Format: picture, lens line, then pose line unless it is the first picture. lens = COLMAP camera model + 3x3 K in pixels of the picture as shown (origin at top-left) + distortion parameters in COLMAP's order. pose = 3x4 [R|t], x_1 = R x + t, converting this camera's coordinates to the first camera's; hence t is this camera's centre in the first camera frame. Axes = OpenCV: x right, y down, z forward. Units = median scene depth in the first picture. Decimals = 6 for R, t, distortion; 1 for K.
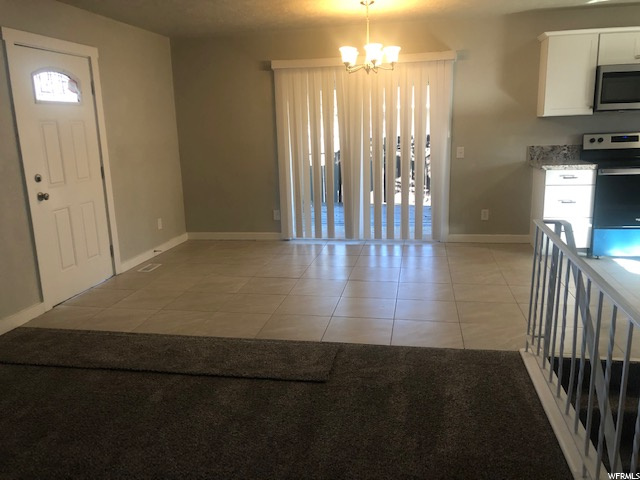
lens RADIAL K [[547.2, 0, 320.0], [0, 547.2, 240.0], [0, 0, 1]] dist [0.045966, -0.005068]
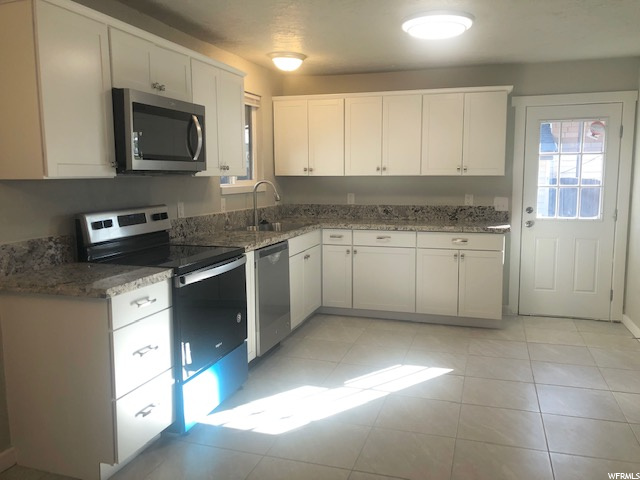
lens RADIAL K [[524.7, 0, 320.0], [0, 524.7, 240.0], [0, 0, 1]] dist [0.006010, 0.006332]
pose [[0.129957, -0.097564, 0.986708, 0.021822], [0.215220, 0.974197, 0.067981, -0.183469], [-0.967880, 0.203524, 0.147601, 0.856805]]
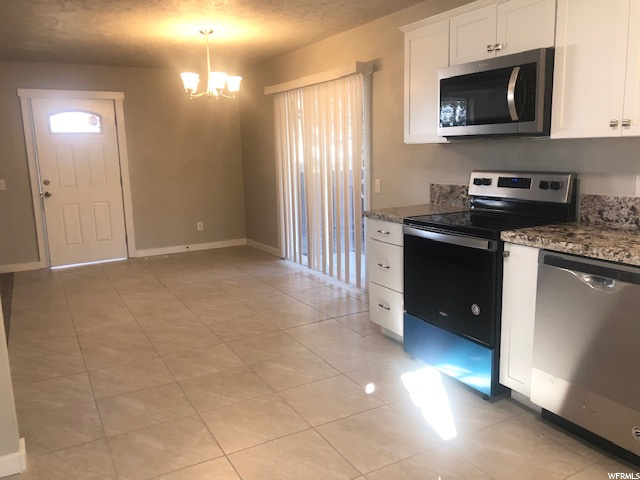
lens RADIAL K [[524.7, 0, 320.0], [0, 524.7, 240.0], [0, 0, 1]] dist [0.006010, 0.006332]
pose [[0.640255, 0.147029, -0.753960, 0.998968], [-0.158718, 0.985652, 0.057429, -0.142122], [0.751586, 0.082897, 0.654405, 0.563067]]
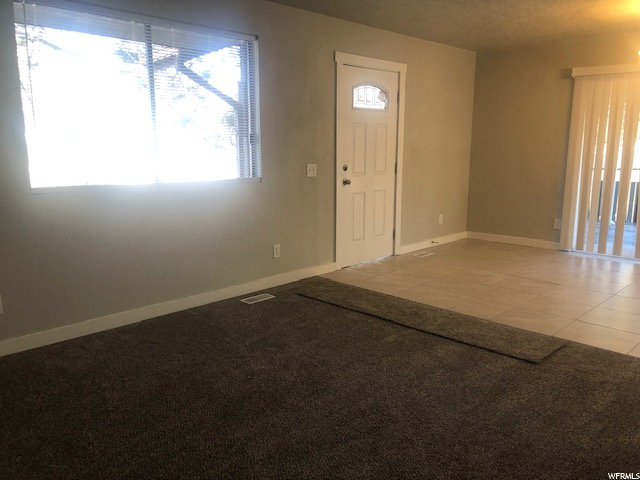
lens RADIAL K [[544.2, 0, 320.1], [0, 544.2, 275.5], [0, 0, 1]] dist [0.000038, -0.016735]
pose [[0.837441, 0.154268, -0.524304, 0.135603], [-0.135507, 0.987989, 0.074262, 0.046549], [0.529463, 0.008857, 0.848287, -0.101841]]
